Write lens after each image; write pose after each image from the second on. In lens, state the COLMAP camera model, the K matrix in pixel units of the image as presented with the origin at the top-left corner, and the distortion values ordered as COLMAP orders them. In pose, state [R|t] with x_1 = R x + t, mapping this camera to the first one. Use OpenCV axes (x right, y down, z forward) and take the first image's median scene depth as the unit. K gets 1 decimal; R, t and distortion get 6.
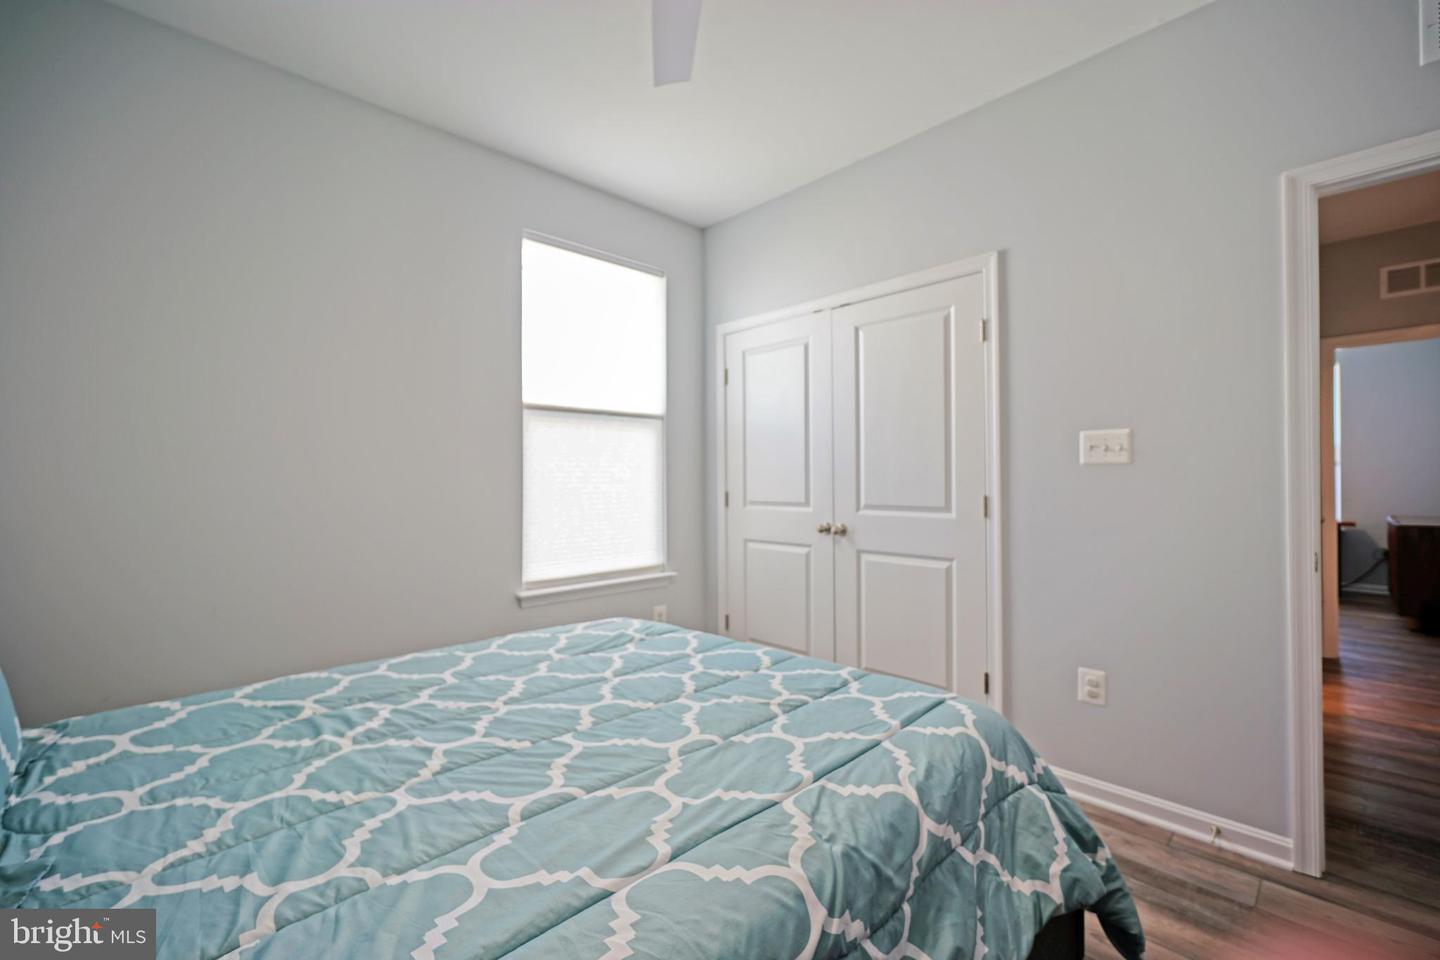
lens RADIAL K [[609.0, 0, 709.4], [0, 609.0, 480.1], [0, 0, 1]] dist [-0.005168, 0.003204]
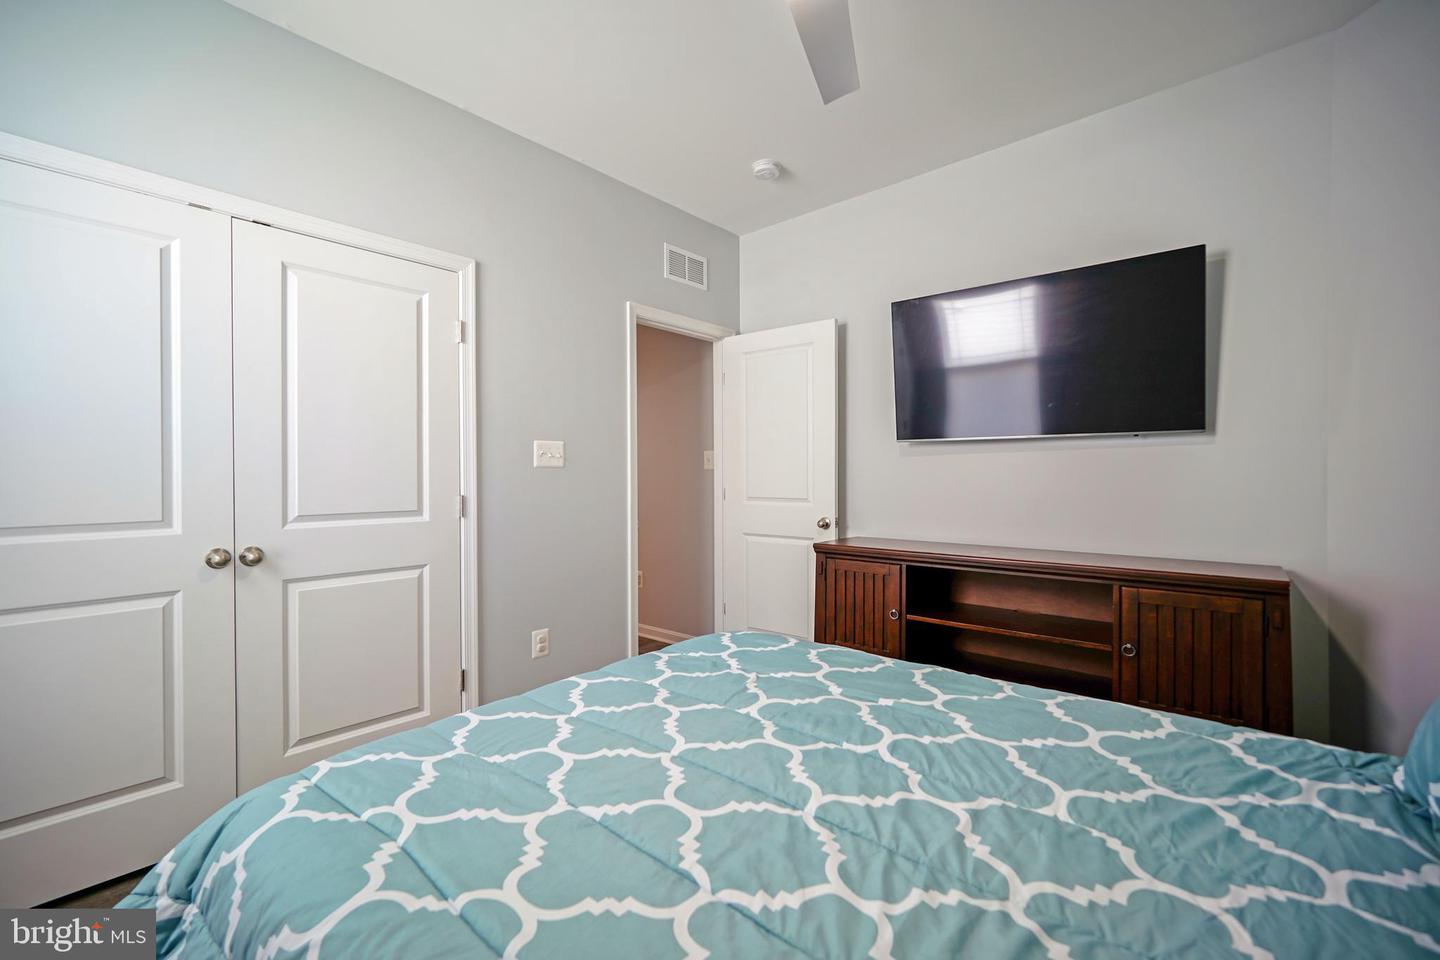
lens RADIAL K [[609.0, 0, 710.1], [0, 609.0, 475.4], [0, 0, 1]] dist [-0.005168, 0.003204]
pose [[-0.079246, 0.002029, 0.996853, -0.685286], [0.003973, 0.999991, -0.001720, -0.005418], [-0.996847, 0.003825, -0.079253, 0.778195]]
